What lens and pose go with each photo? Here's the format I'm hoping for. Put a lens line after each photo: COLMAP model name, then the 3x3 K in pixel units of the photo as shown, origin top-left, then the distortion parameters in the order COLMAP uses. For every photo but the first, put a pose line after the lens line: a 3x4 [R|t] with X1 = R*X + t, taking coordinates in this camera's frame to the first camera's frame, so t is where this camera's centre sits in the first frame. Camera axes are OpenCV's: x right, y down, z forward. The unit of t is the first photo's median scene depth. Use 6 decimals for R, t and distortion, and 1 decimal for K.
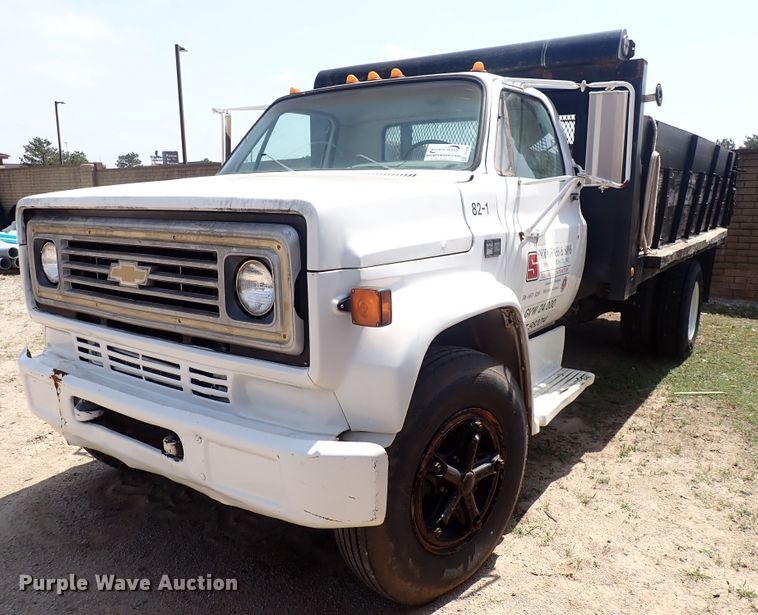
lens RADIAL K [[595.9, 0, 379.0], [0, 595.9, 307.5], [0, 0, 1]] dist [-0.000234, -0.002453]
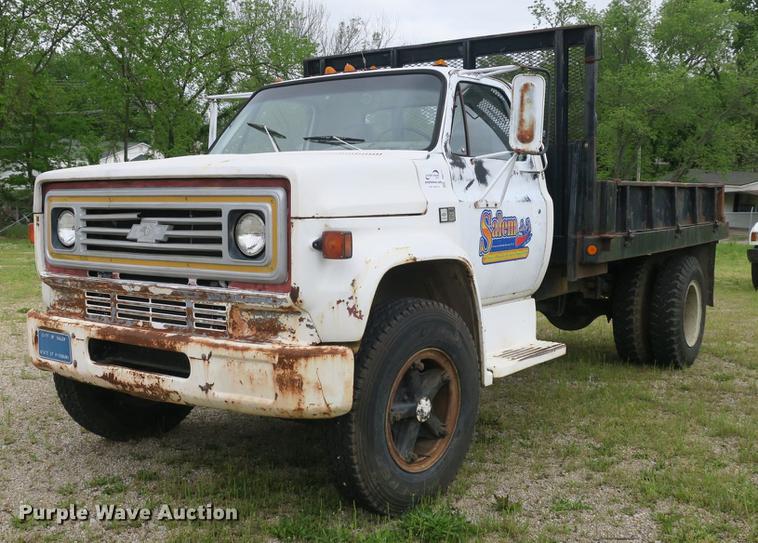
lens RADIAL K [[872.5, 0, 379.0], [0, 872.5, 271.5], [0, 0, 1]] dist [-0.005597, -0.011834]
pose [[0.999985, 0.003909, -0.003783, 0.071950], [-0.004260, 0.995201, -0.097759, 0.201816], [0.003383, 0.097773, 0.995203, -0.789046]]
